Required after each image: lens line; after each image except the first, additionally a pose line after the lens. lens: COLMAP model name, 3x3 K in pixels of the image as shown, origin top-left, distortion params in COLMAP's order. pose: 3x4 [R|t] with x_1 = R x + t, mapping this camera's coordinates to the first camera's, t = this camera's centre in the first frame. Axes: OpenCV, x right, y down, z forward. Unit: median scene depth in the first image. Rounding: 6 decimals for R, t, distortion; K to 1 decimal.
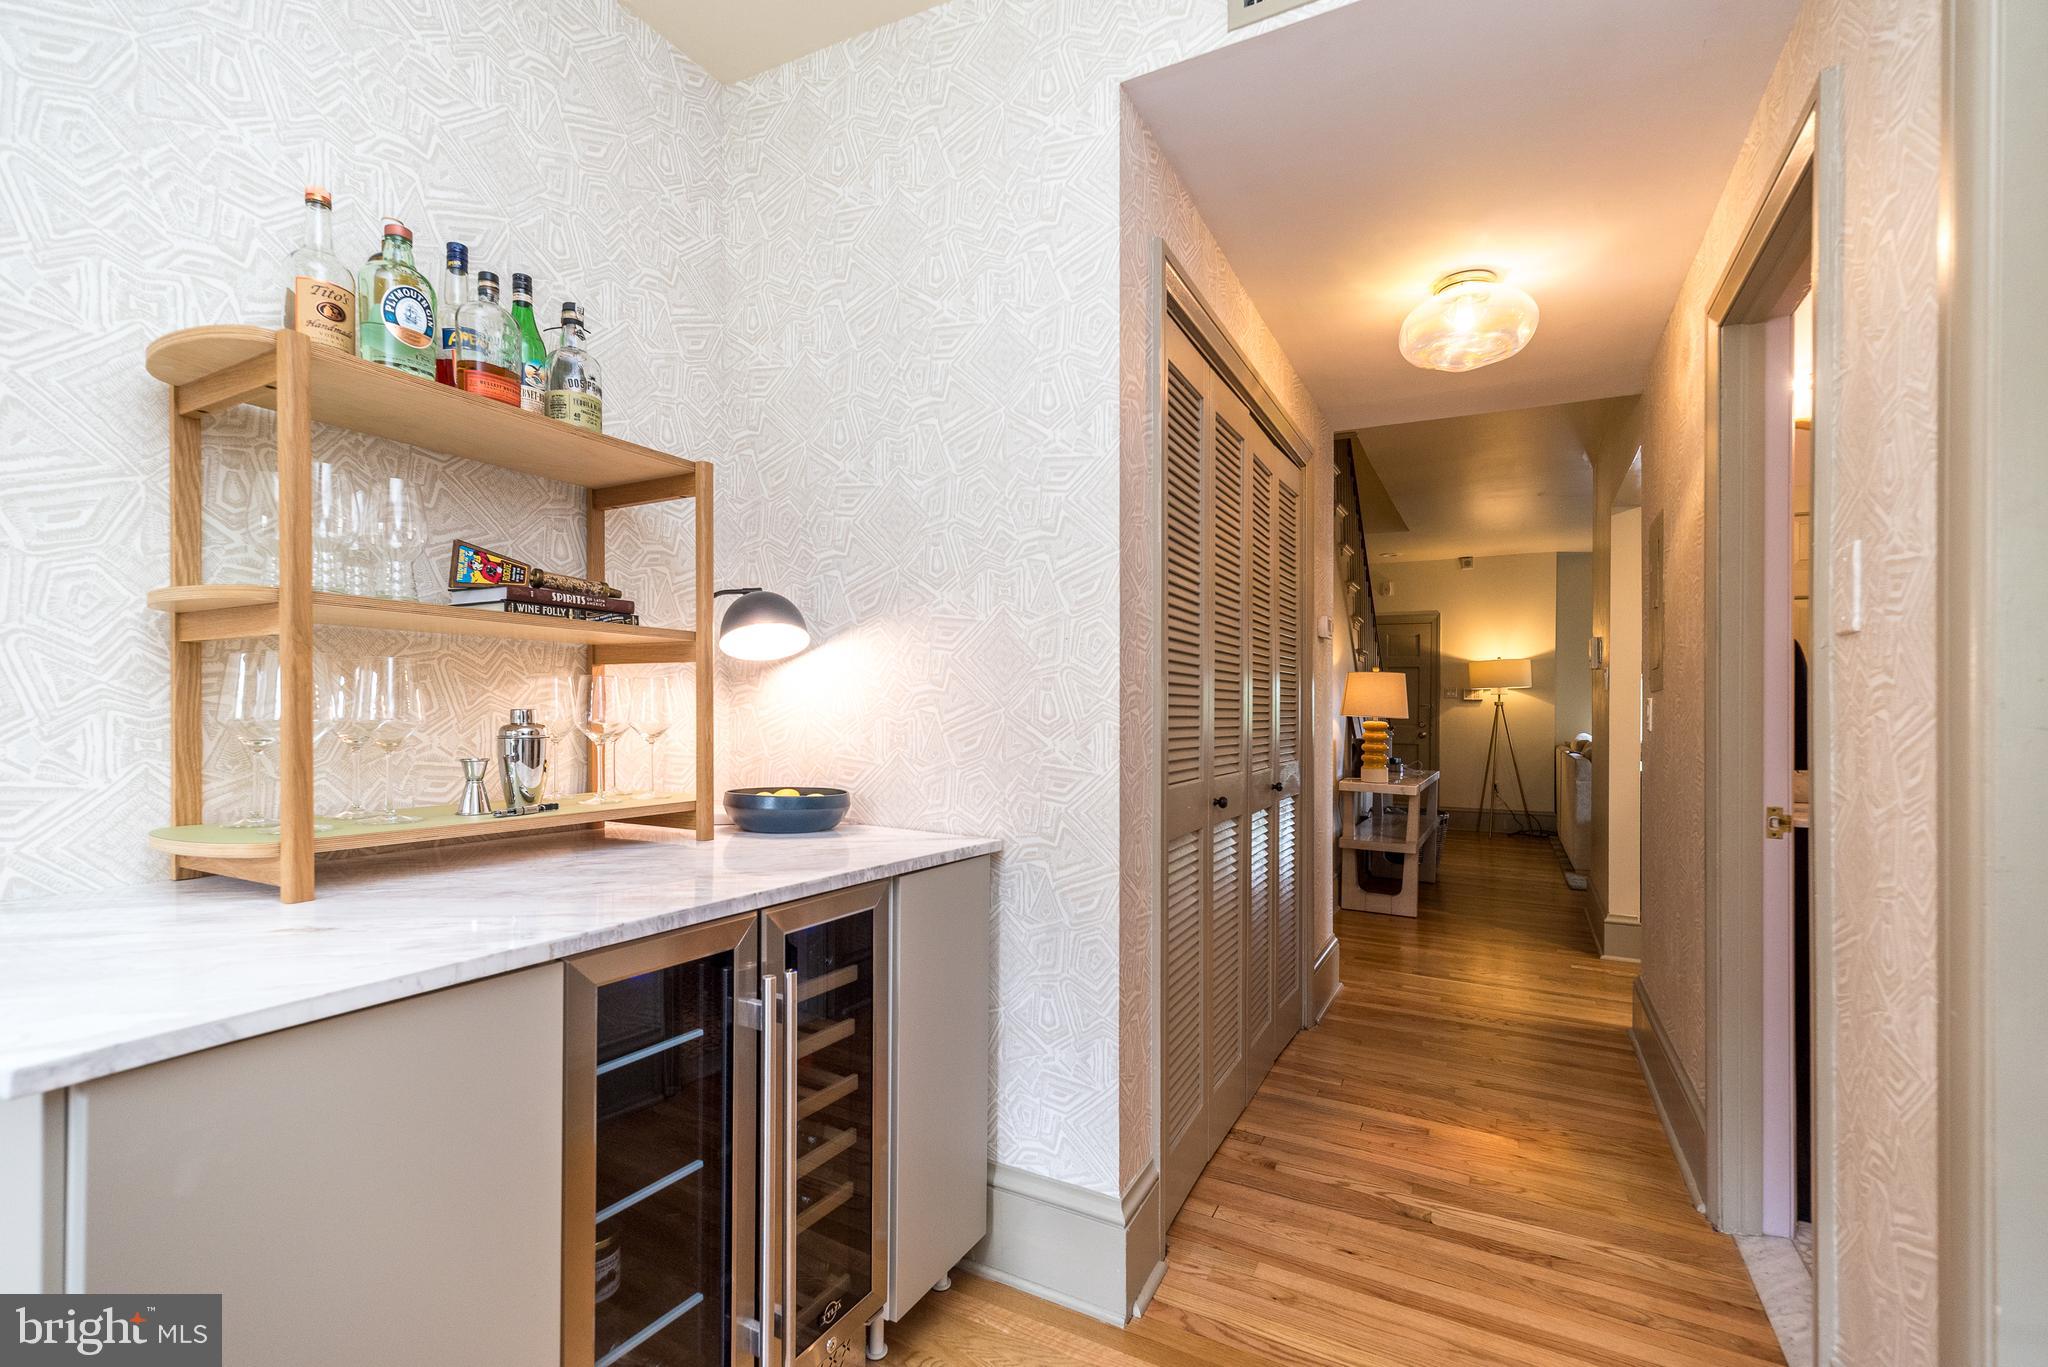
lens RADIAL K [[908.0, 0, 1022.8], [0, 908.0, 662.0], [0, 0, 1]] dist [0.007989, 0.000350]
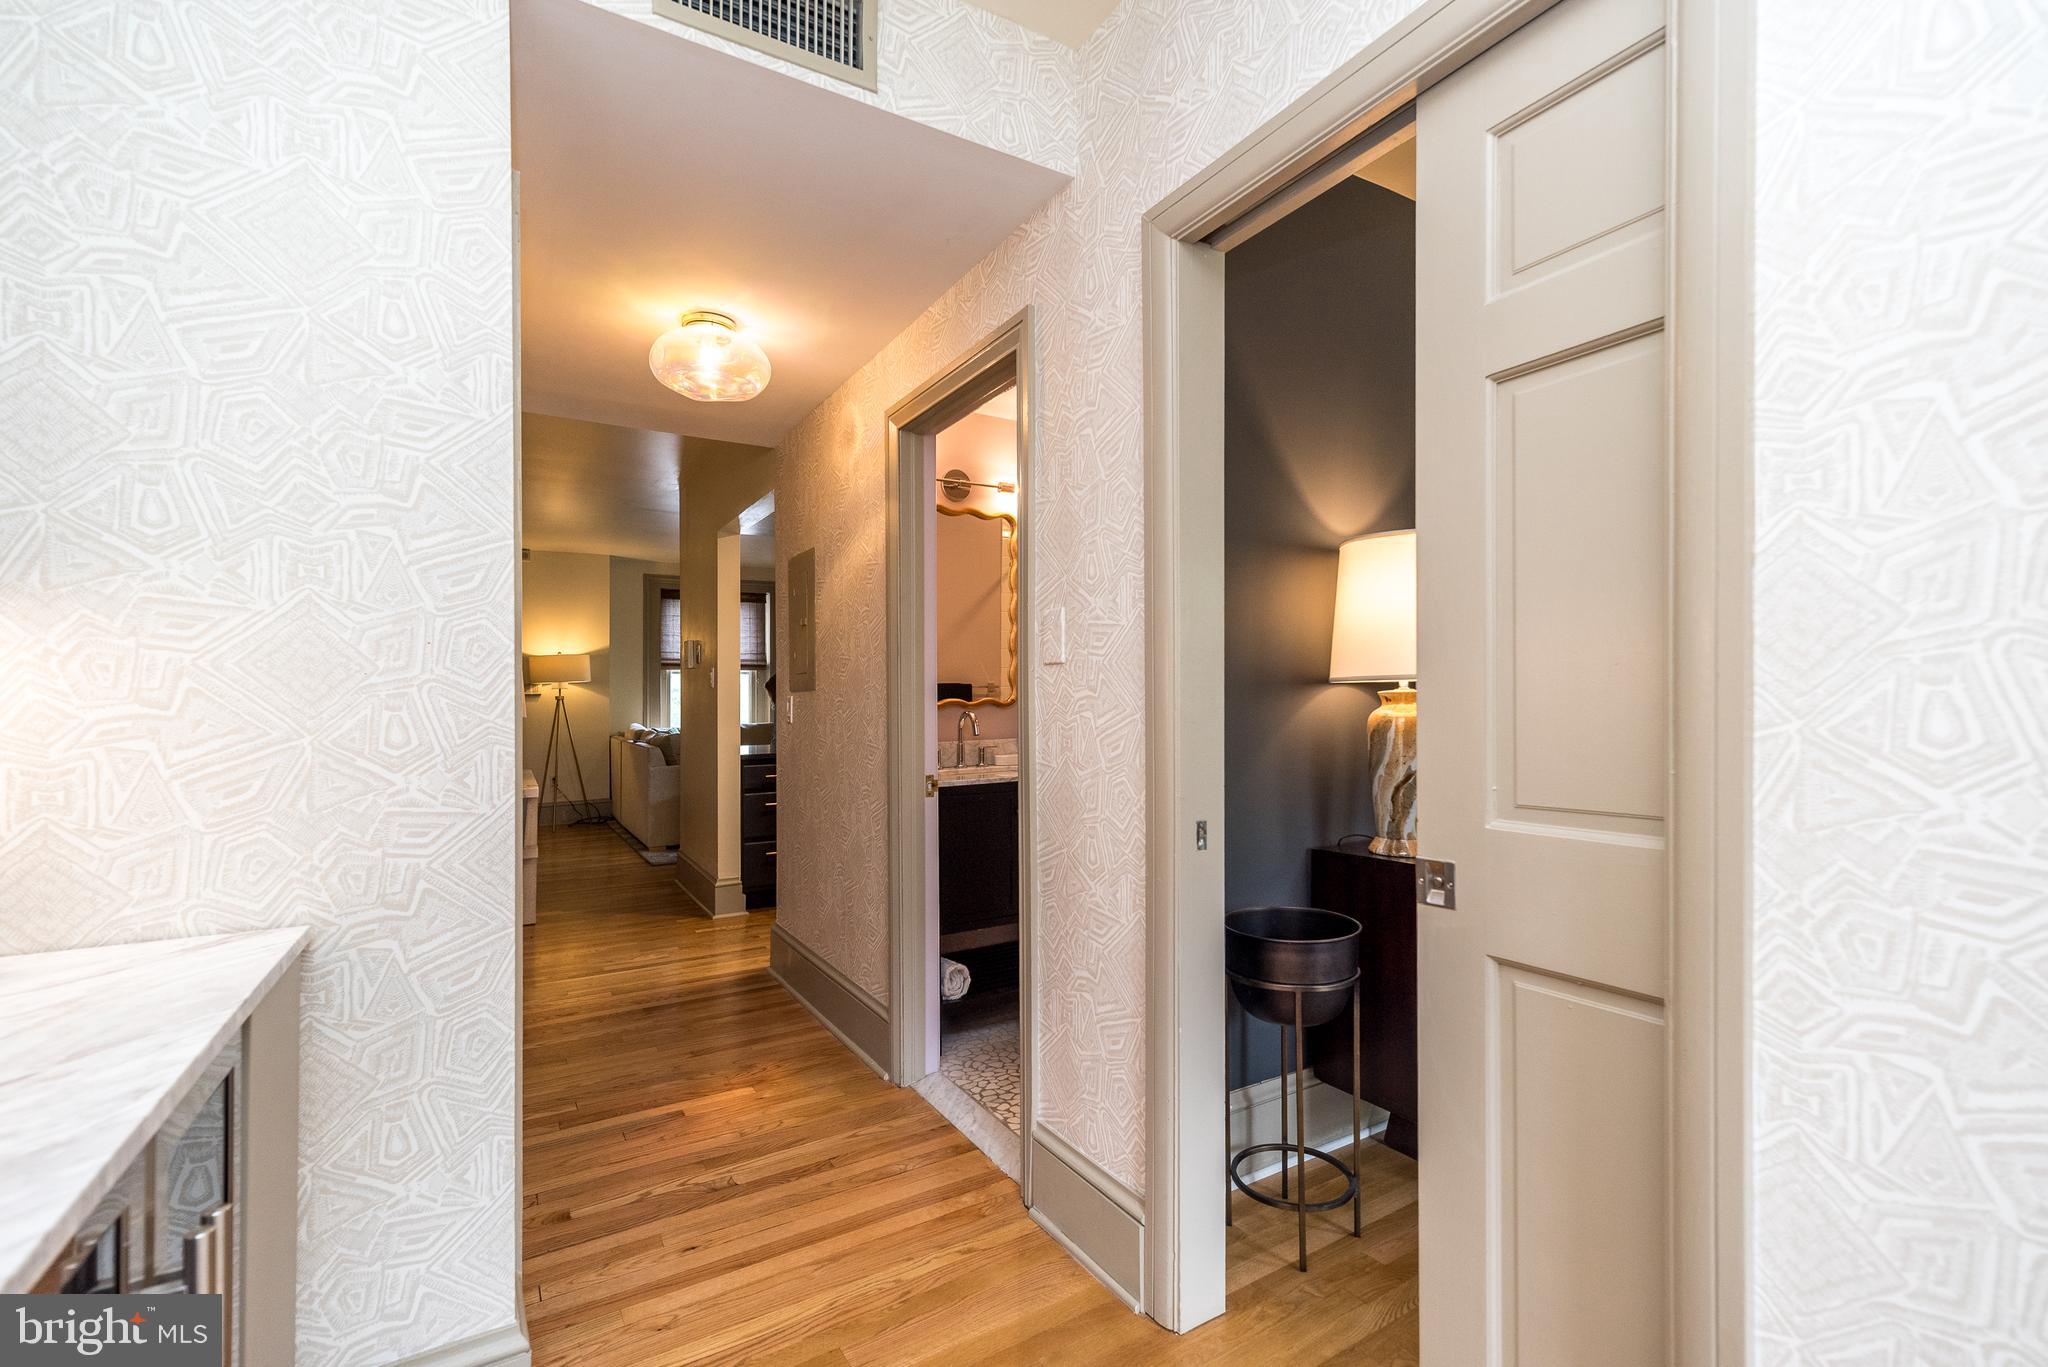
lens RADIAL K [[898.0, 0, 1024.5], [0, 898.0, 644.2], [0, 0, 1]] dist [0.005219, 0.000582]
pose [[0.500749, 0.032801, 0.864971, -0.321443], [-0.026228, 0.999398, -0.022715, -0.018107], [-0.865195, -0.011311, 0.501308, 0.158230]]
